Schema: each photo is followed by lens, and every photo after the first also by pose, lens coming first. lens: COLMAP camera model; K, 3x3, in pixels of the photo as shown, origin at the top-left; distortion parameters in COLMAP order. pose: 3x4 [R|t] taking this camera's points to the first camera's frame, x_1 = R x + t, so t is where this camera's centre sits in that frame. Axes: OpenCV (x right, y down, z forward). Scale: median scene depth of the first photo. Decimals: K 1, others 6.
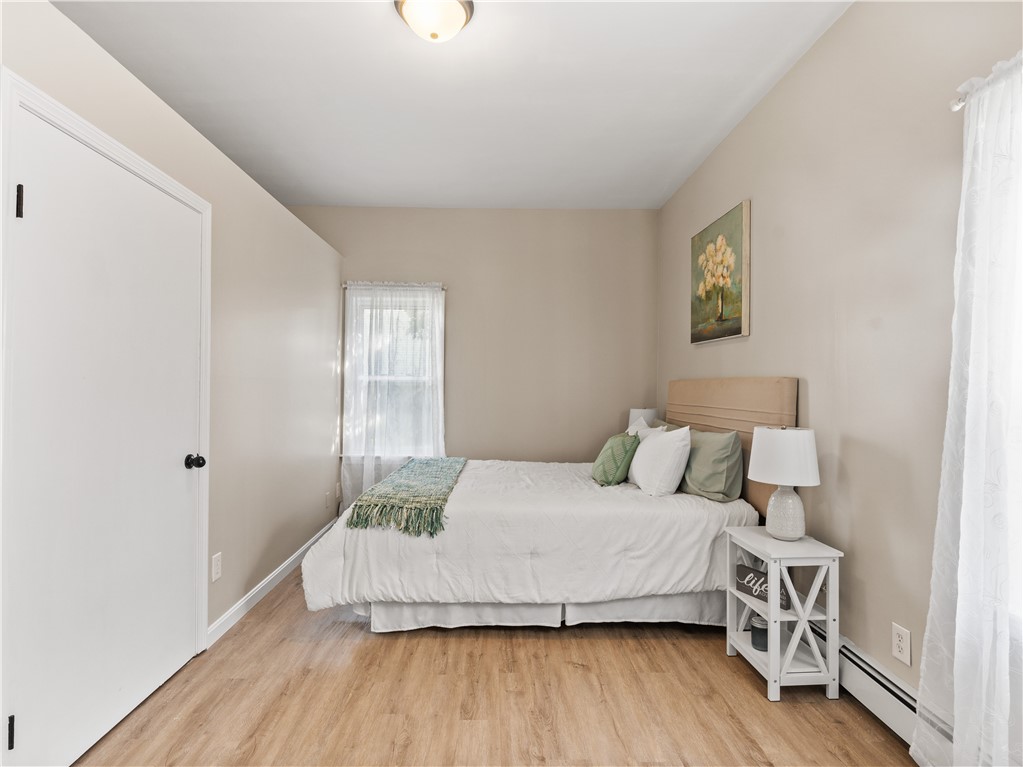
lens RADIAL K [[521.6, 0, 508.3], [0, 521.6, 387.1], [0, 0, 1]] dist [-0.017356, 0.011163]
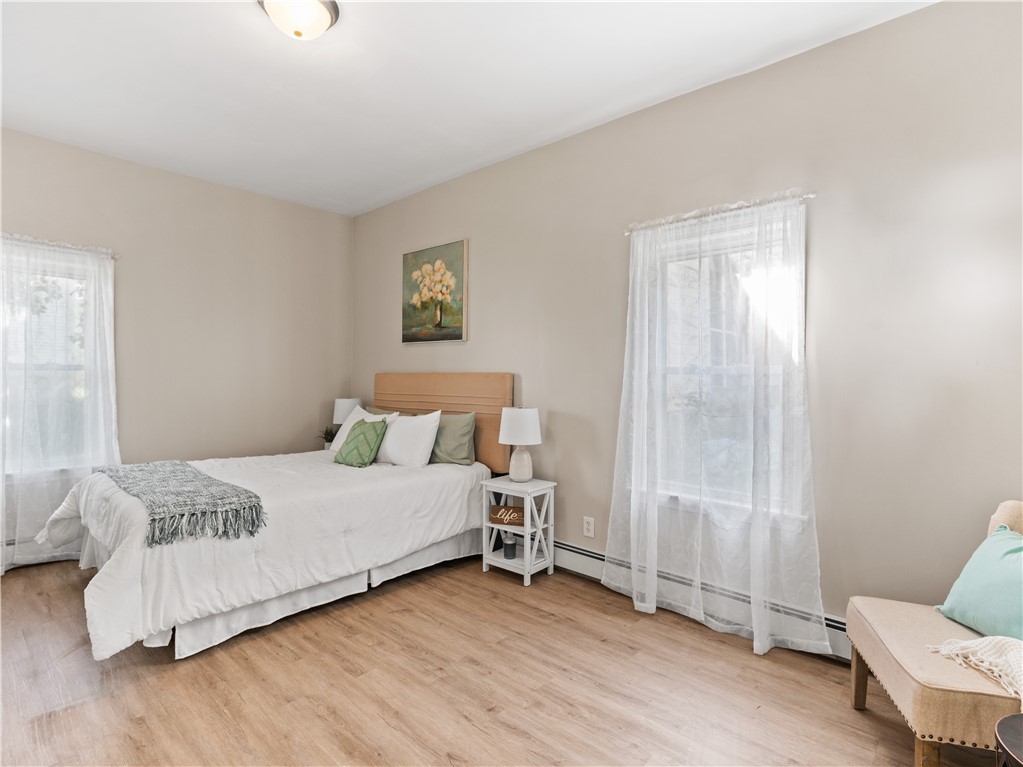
lens RADIAL K [[521.6, 0, 508.3], [0, 521.6, 387.1], [0, 0, 1]] dist [-0.017356, 0.011163]
pose [[0.685769, -0.011954, 0.727721, -0.516449], [-0.003022, 0.999810, 0.019272, -0.008001], [-0.727813, -0.015416, 0.685602, -0.000896]]
